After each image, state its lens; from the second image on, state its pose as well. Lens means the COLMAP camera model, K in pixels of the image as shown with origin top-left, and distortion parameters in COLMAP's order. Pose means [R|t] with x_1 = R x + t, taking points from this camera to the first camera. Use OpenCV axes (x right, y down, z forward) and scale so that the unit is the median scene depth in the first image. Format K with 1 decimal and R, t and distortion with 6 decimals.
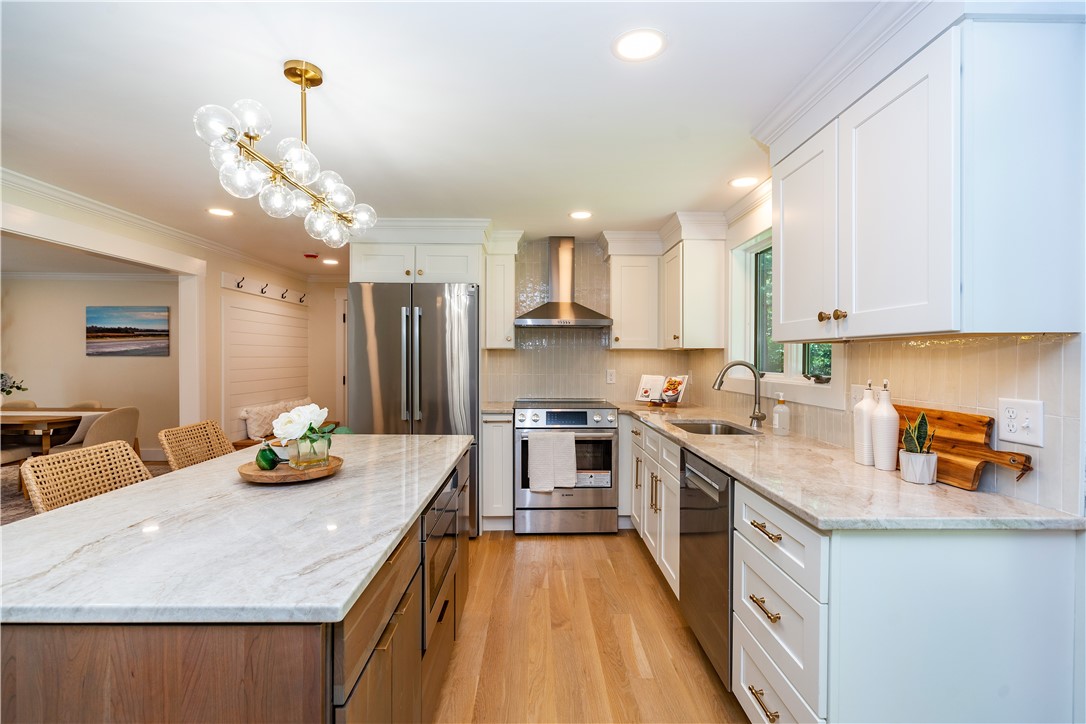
lens RADIAL K [[496.8, 0, 544.5], [0, 496.8, 361.5], [0, 0, 1]] dist [-0.007131, 0.002763]
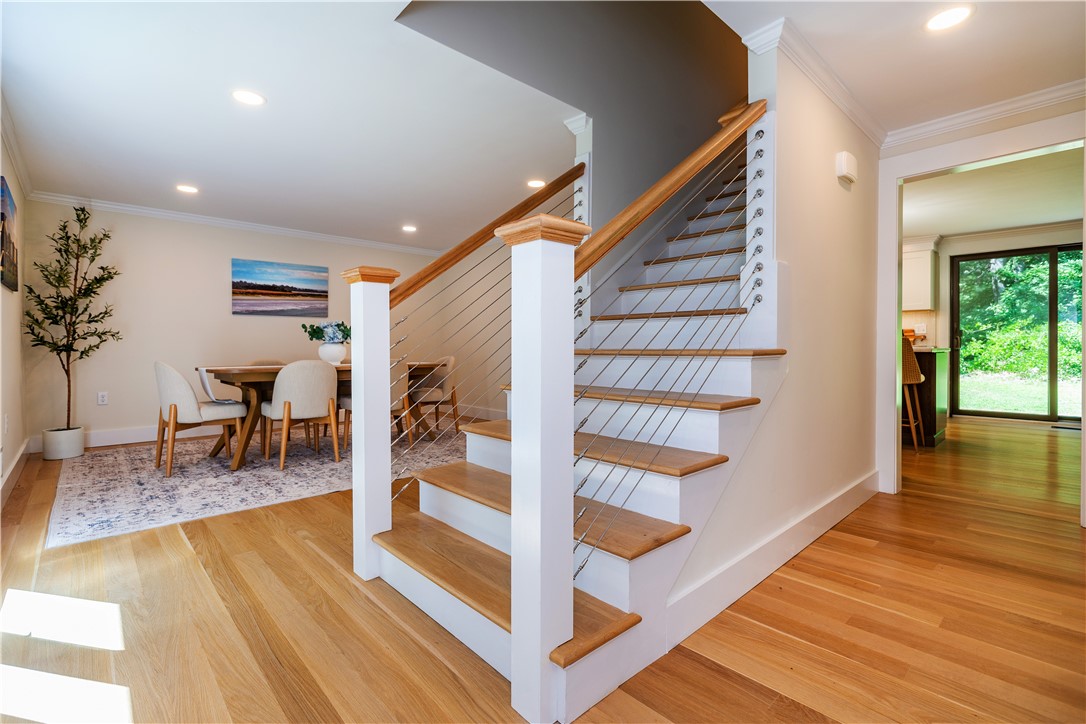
lens RADIAL K [[496.8, 0, 547.2], [0, 496.8, 347.3], [0, 0, 1]] dist [-0.007131, 0.002763]
pose [[0.740223, -0.009583, 0.672293, -1.995945], [0.013263, 0.999912, -0.000351, 0.099686], [-0.672230, 0.009177, 0.740285, -0.054511]]
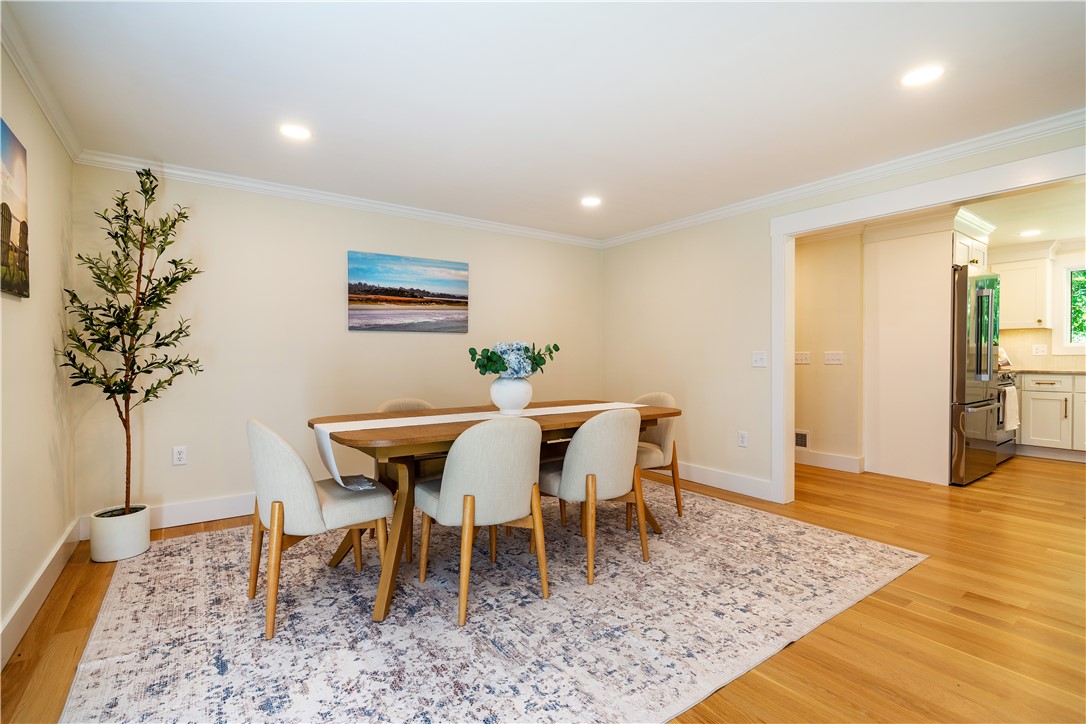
lens RADIAL K [[496.8, 0, 537.8], [0, 496.8, 358.0], [0, 0, 1]] dist [-0.007131, 0.002763]
pose [[0.830429, -0.010671, 0.557023, -1.943620], [0.011824, 0.999929, 0.001528, 0.045409], [-0.557000, 0.005318, 0.830496, 0.636350]]
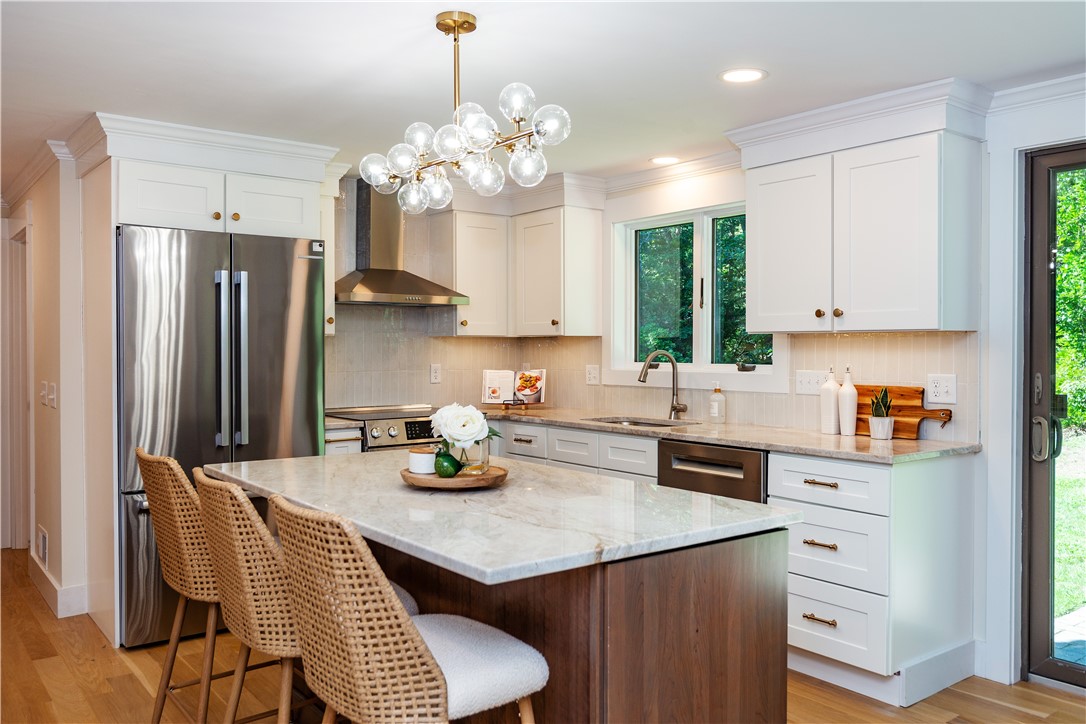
lens RADIAL K [[879.5, 0, 558.0], [0, 879.5, 335.3], [0, 0, 1]] dist [-0.007393, -0.001243]
pose [[0.794702, 0.004495, 0.606983, -0.629362], [0.007700, 0.999817, -0.017485, -0.001784], [-0.606951, 0.018569, 0.794523, -0.166104]]
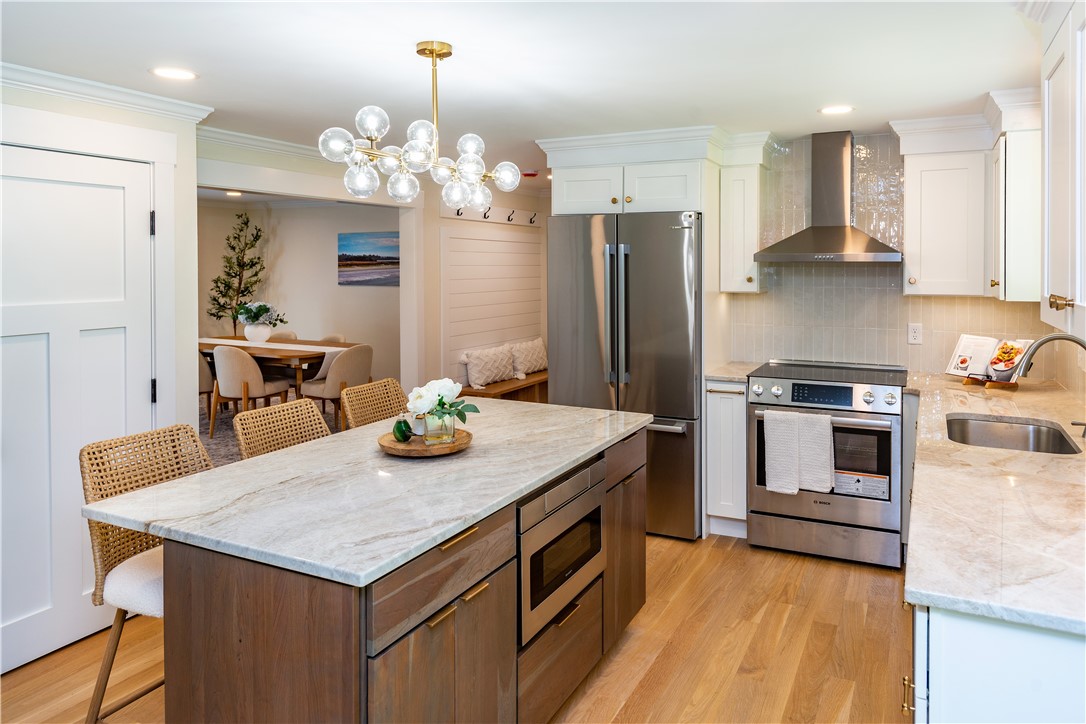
lens RADIAL K [[721.7, 0, 572.3], [0, 721.7, 283.8], [0, 0, 1]] dist [0.003712, -0.003808]
pose [[0.893129, 0.007754, -0.449733, 0.198723], [-0.002074, 0.999912, 0.013121, -0.060005], [0.449795, -0.010786, 0.893067, -0.085874]]
